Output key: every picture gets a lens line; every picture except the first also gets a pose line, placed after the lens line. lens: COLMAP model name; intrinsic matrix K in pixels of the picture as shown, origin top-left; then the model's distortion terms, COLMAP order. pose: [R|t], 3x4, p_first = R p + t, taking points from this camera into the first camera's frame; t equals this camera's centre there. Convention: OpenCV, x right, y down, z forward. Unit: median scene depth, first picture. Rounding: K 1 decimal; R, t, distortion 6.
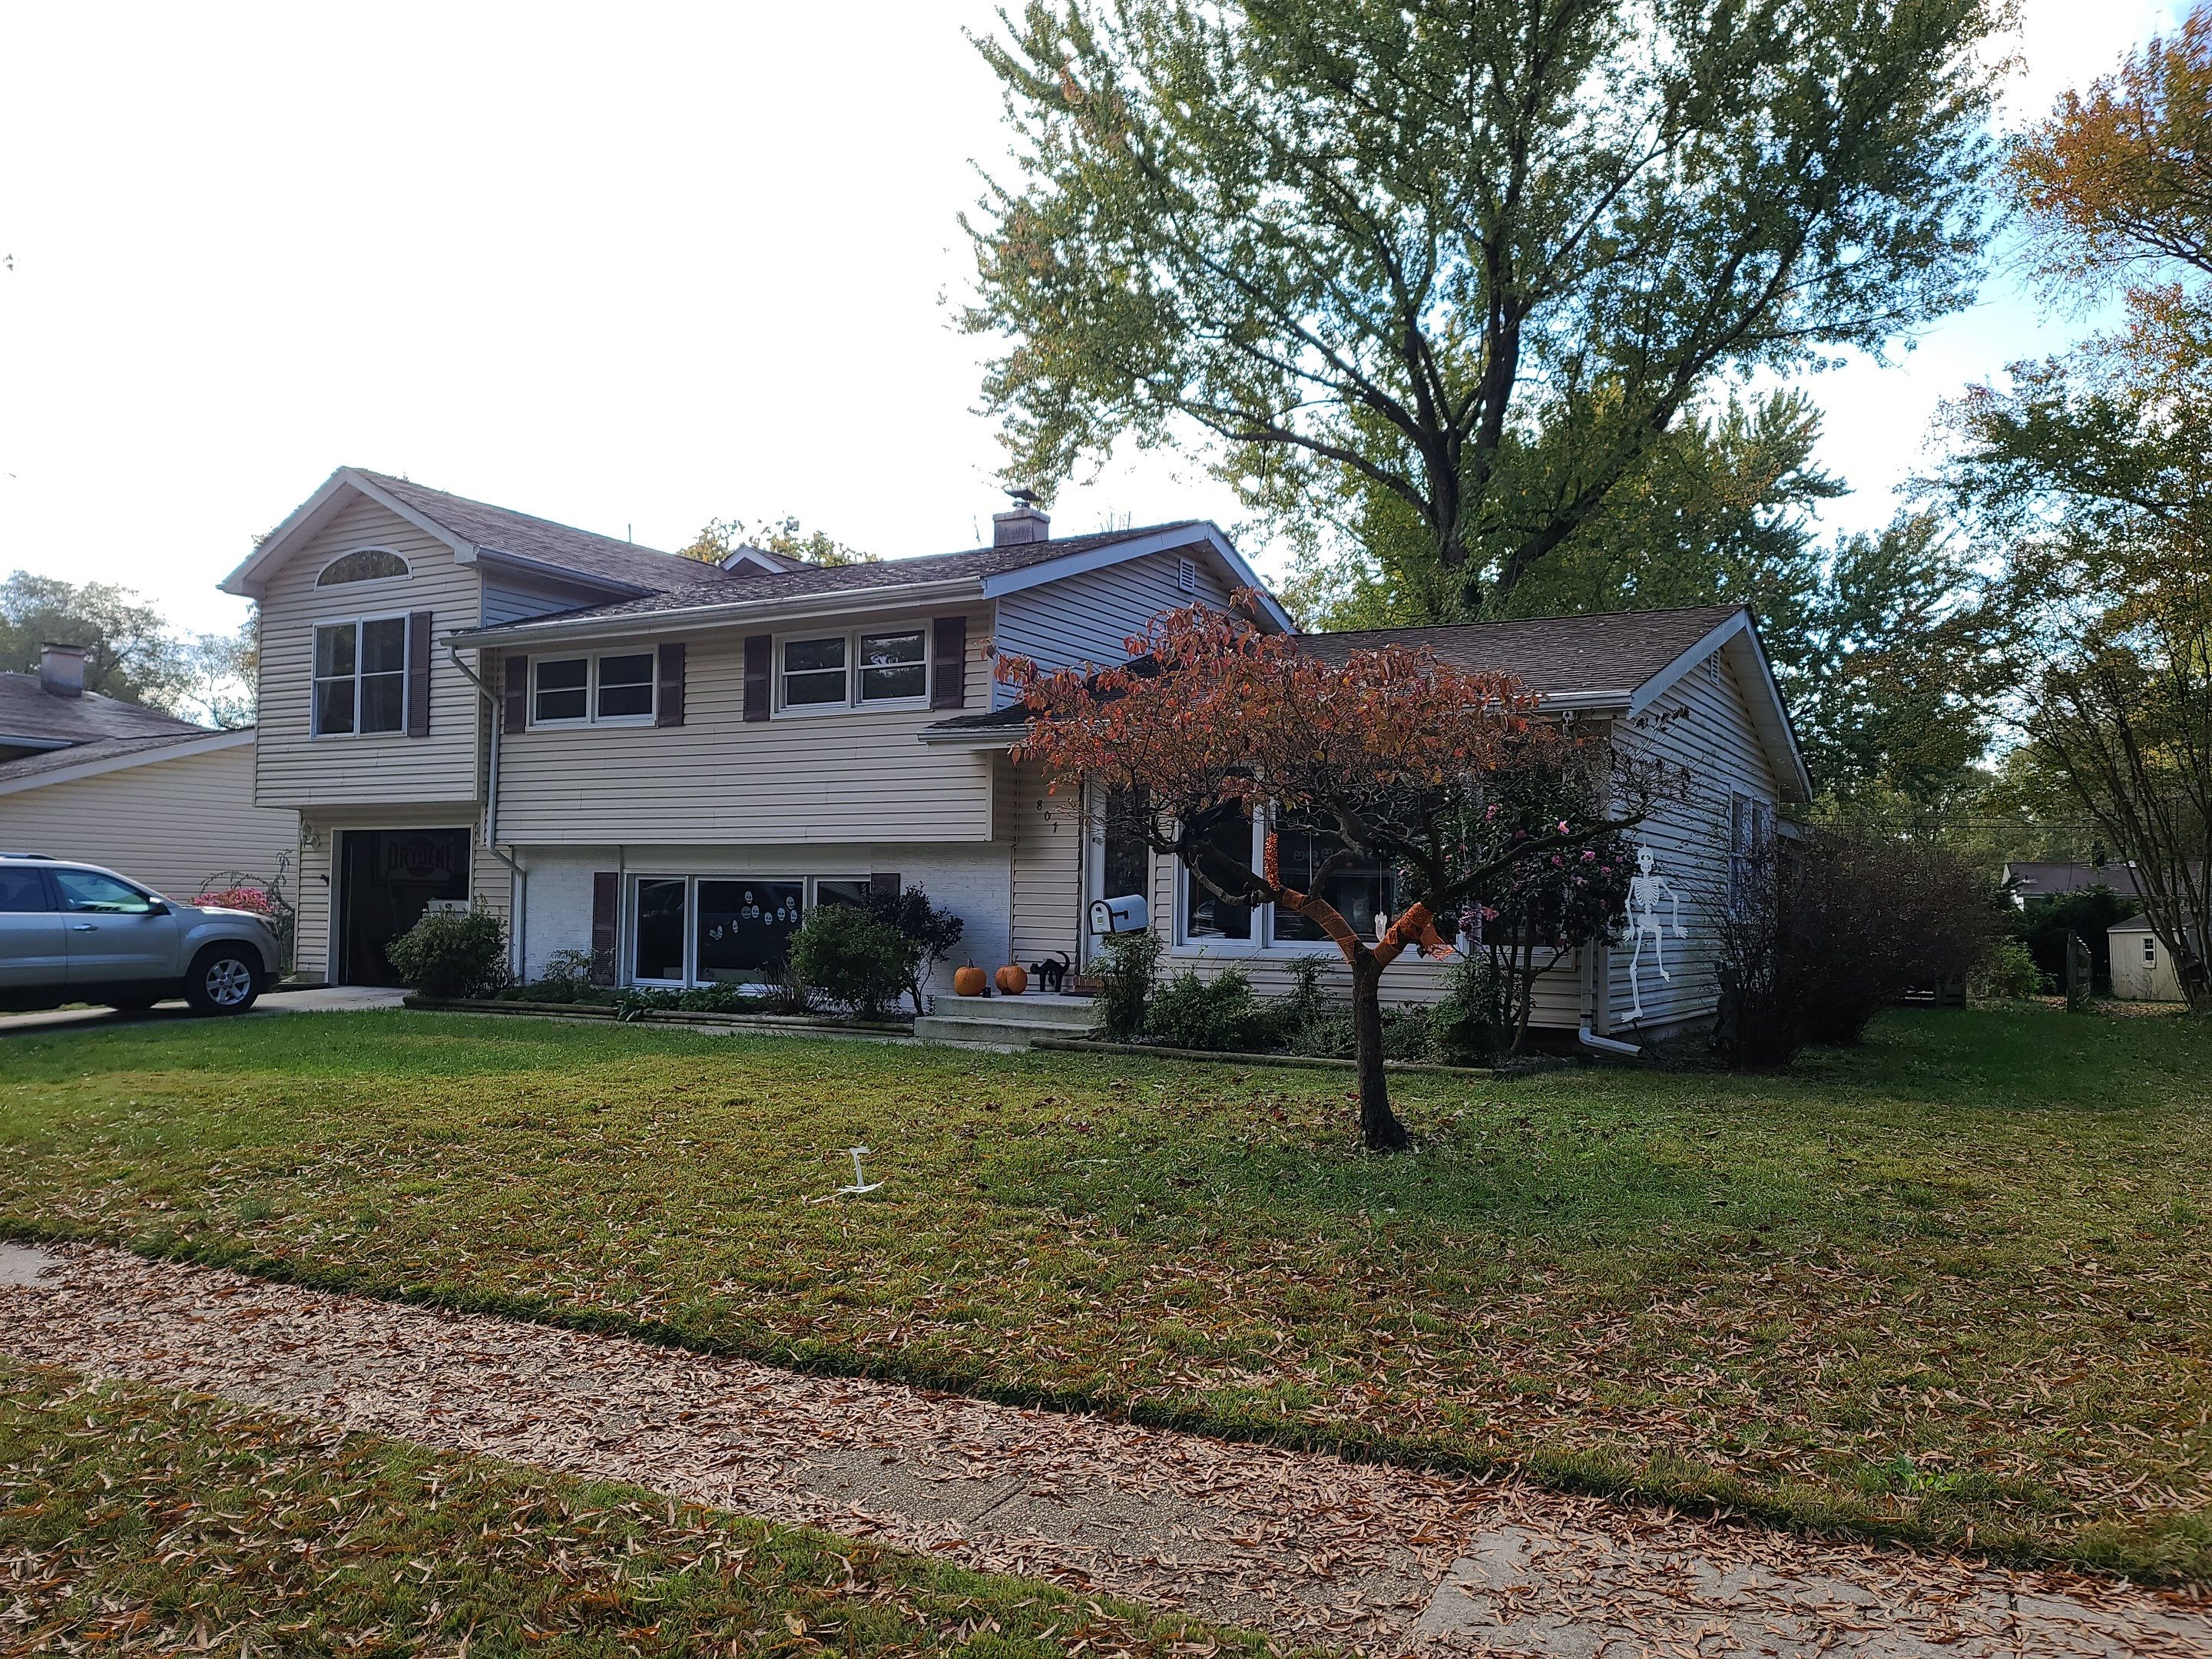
lens RADIAL K [[1648.8, 0, 1151.1], [0, 1648.8, 836.0], [0, 0, 1]] dist [0.023512, -0.004294]
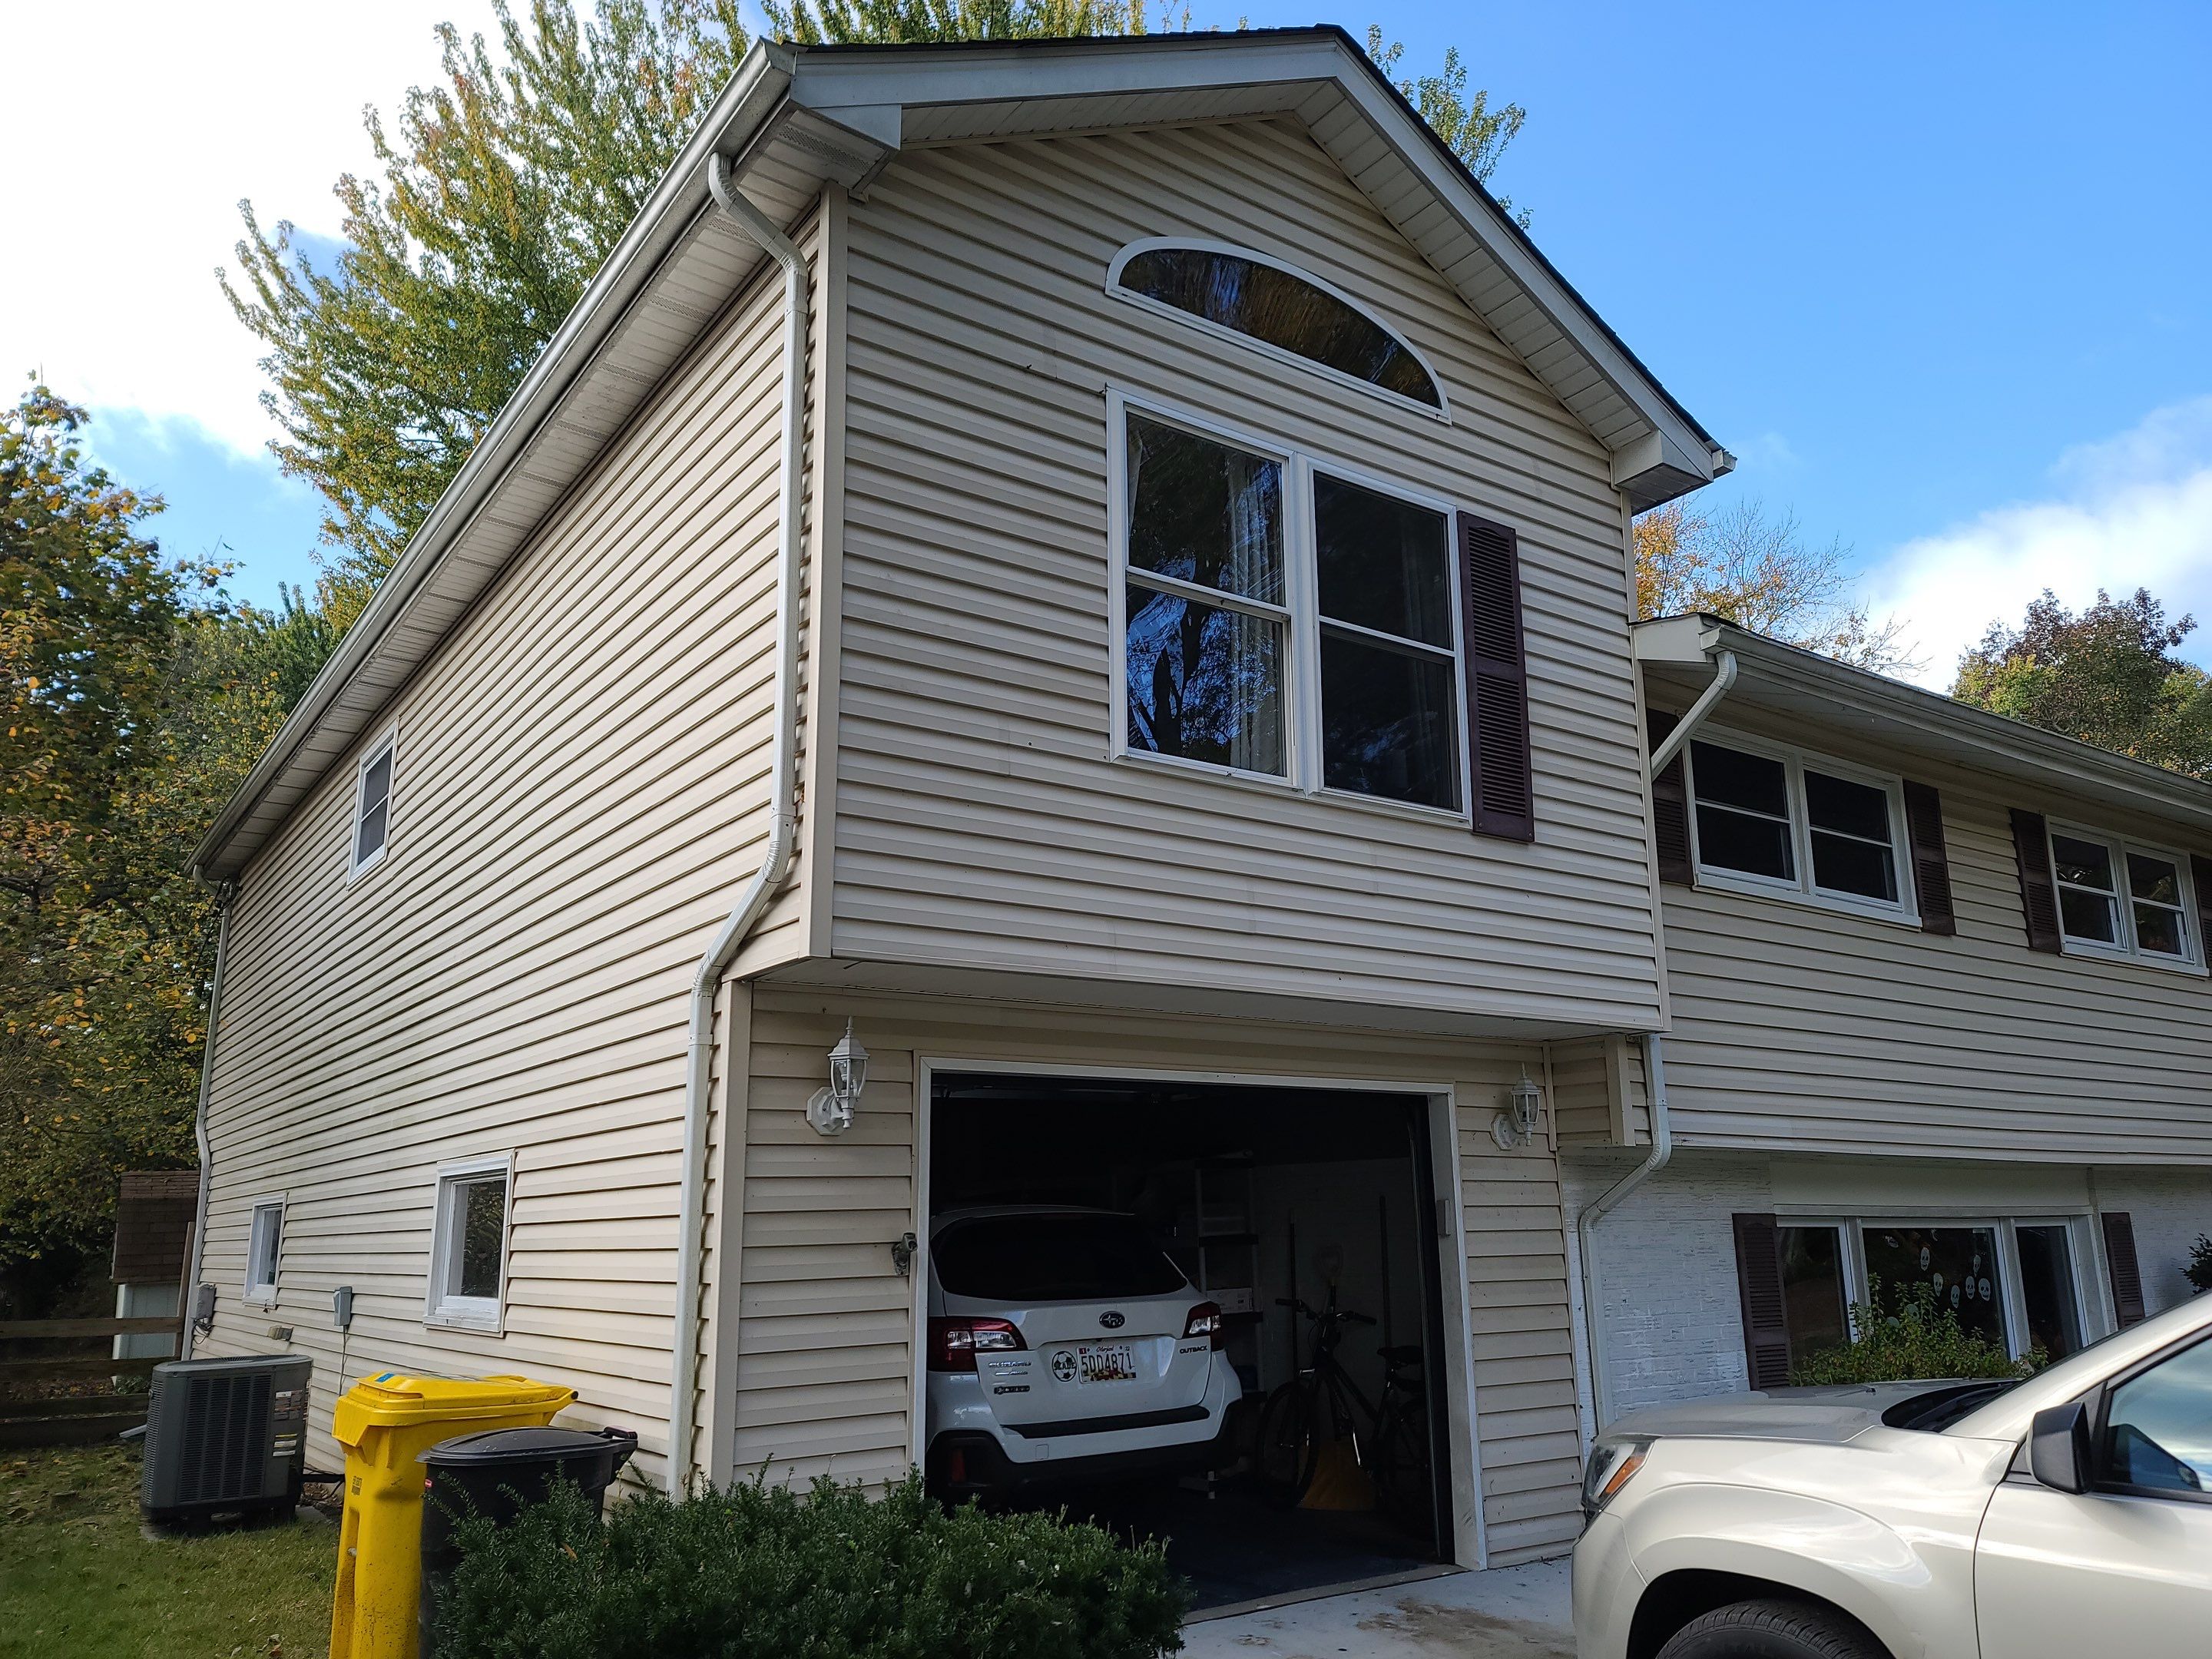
lens RADIAL K [[1648.8, 0, 1151.1], [0, 1648.8, 836.0], [0, 0, 1]] dist [0.023512, -0.004294]
pose [[0.406611, 0.191408, 0.893325, -0.829111], [-0.021974, 0.979573, -0.199886, 0.014810], [-0.913337, 0.061645, 0.402512, 0.956136]]
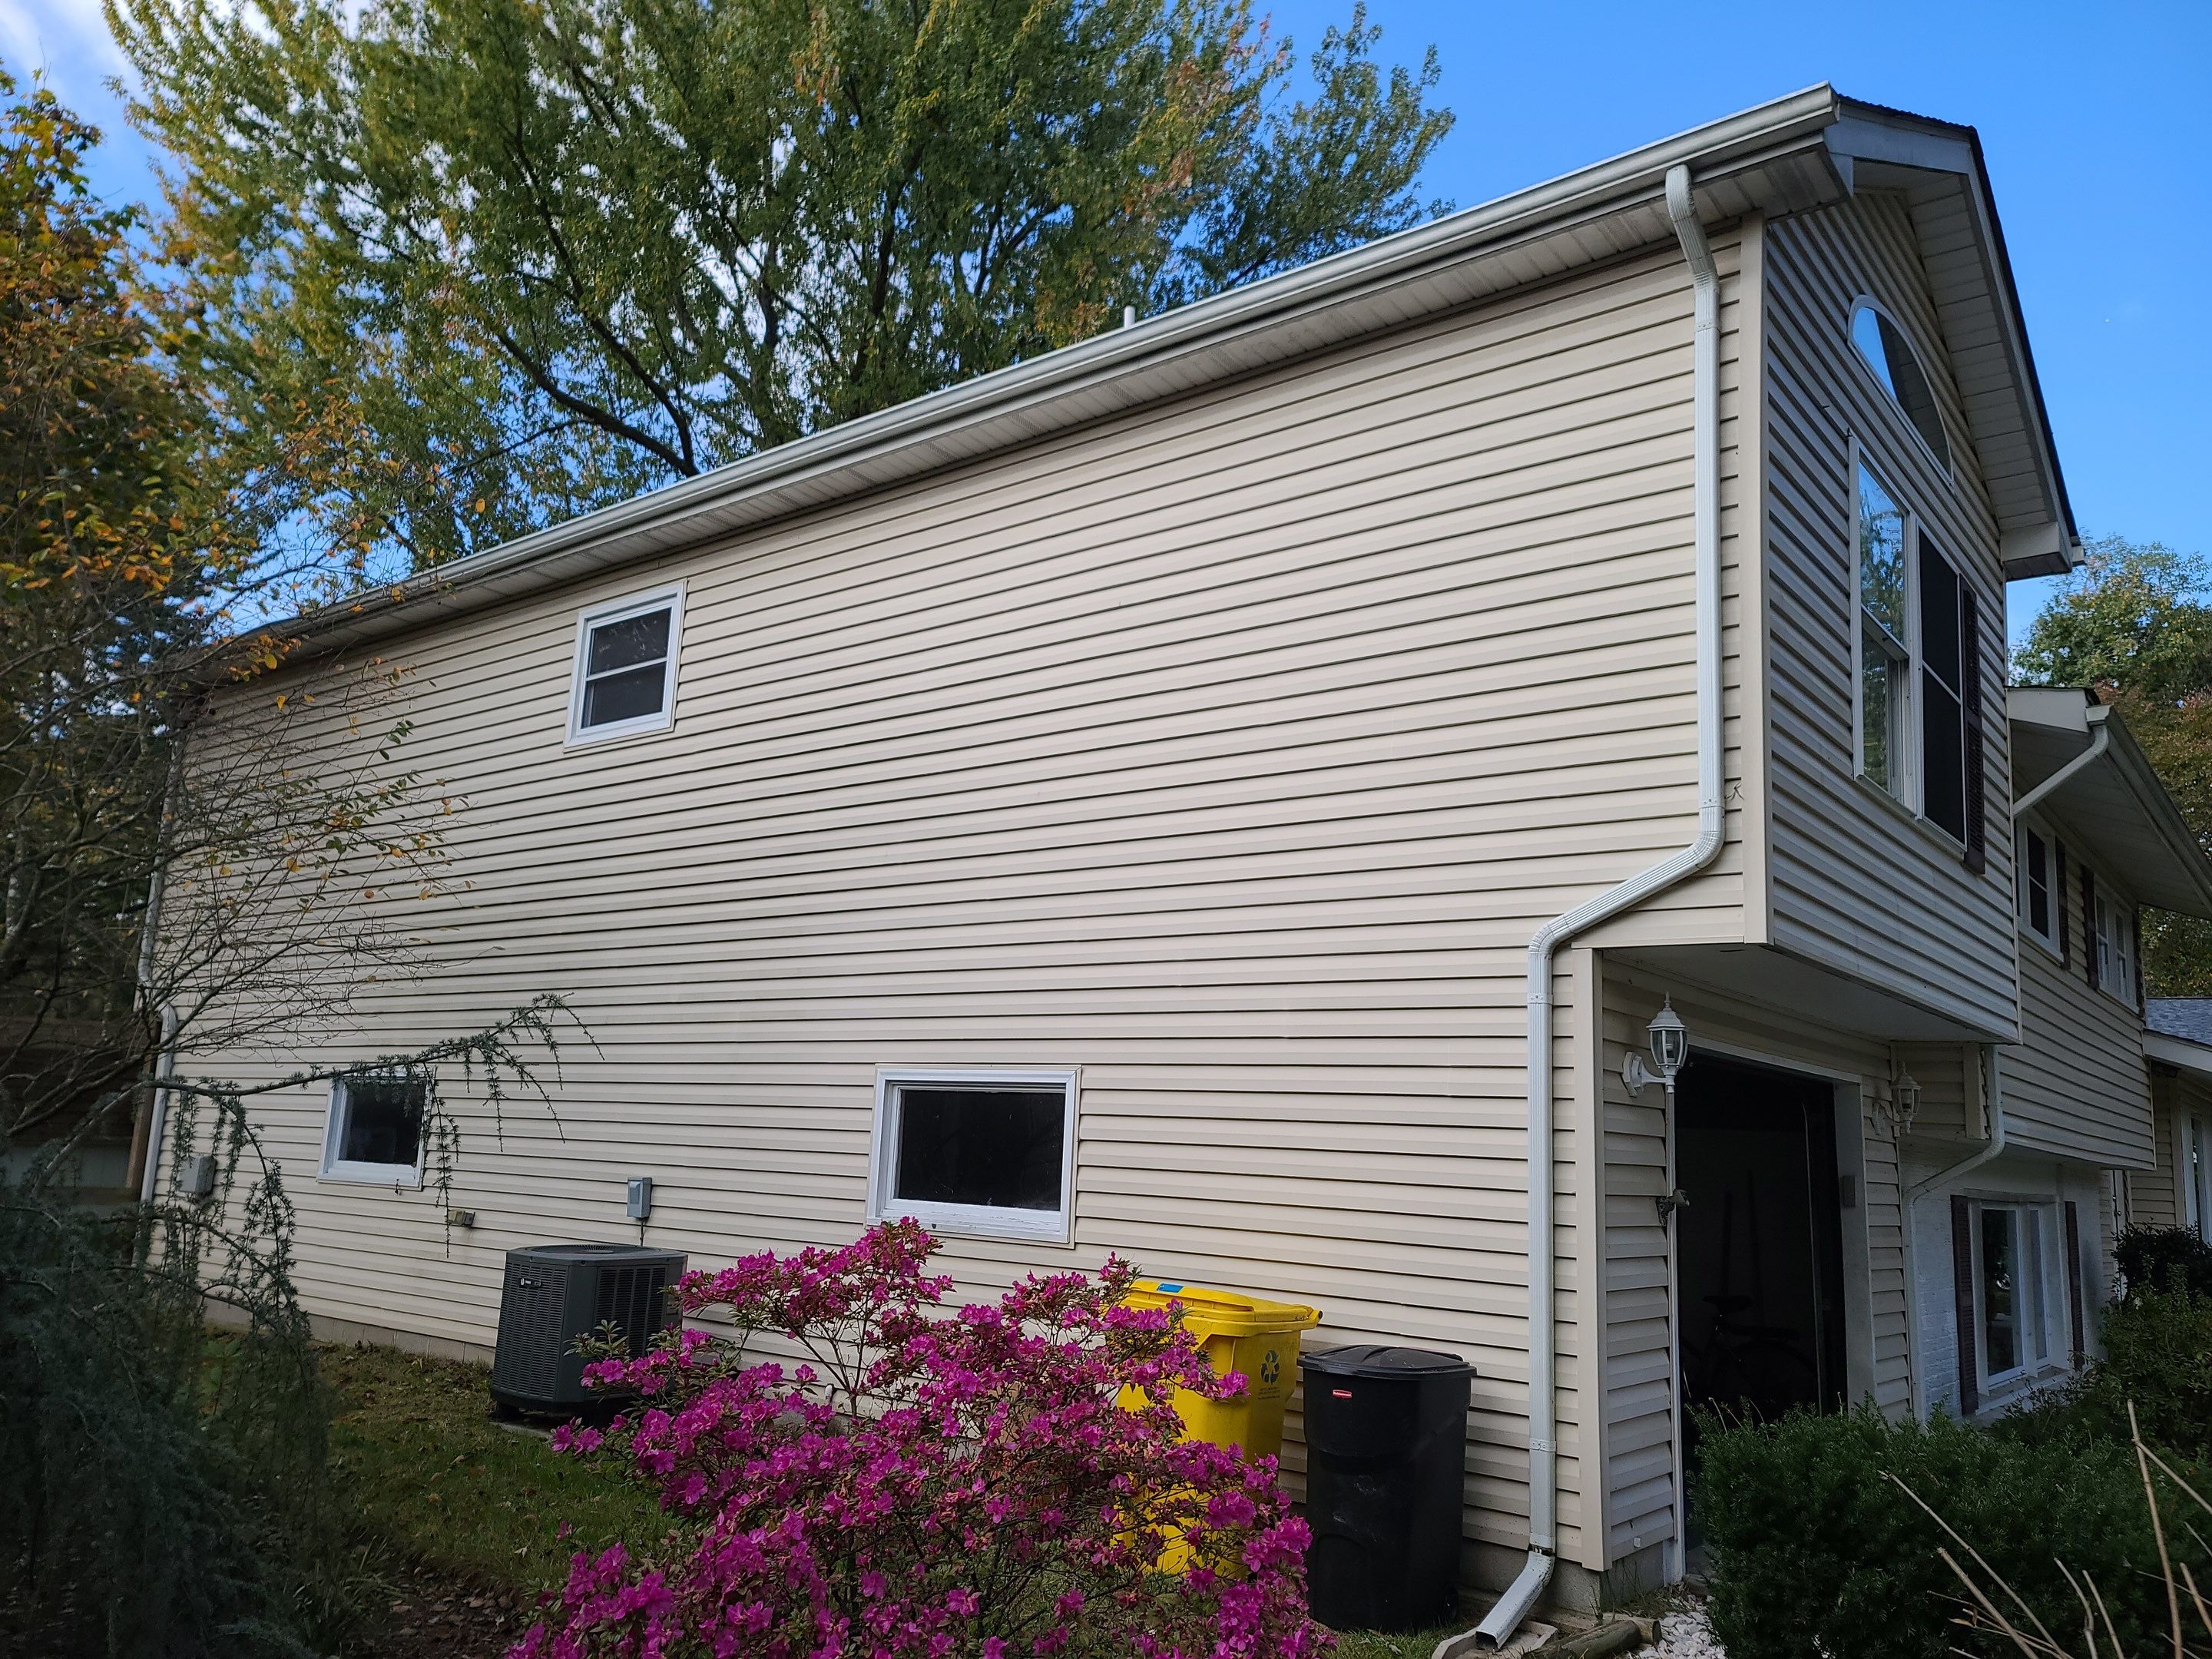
lens RADIAL K [[1648.8, 0, 1151.1], [0, 1648.8, 836.0], [0, 0, 1]] dist [0.023512, -0.004294]
pose [[0.141178, 0.179441, 0.973586, -0.917124], [-0.096285, 0.981262, -0.166894, 0.022776], [-0.985291, -0.070180, 0.155810, 1.188668]]
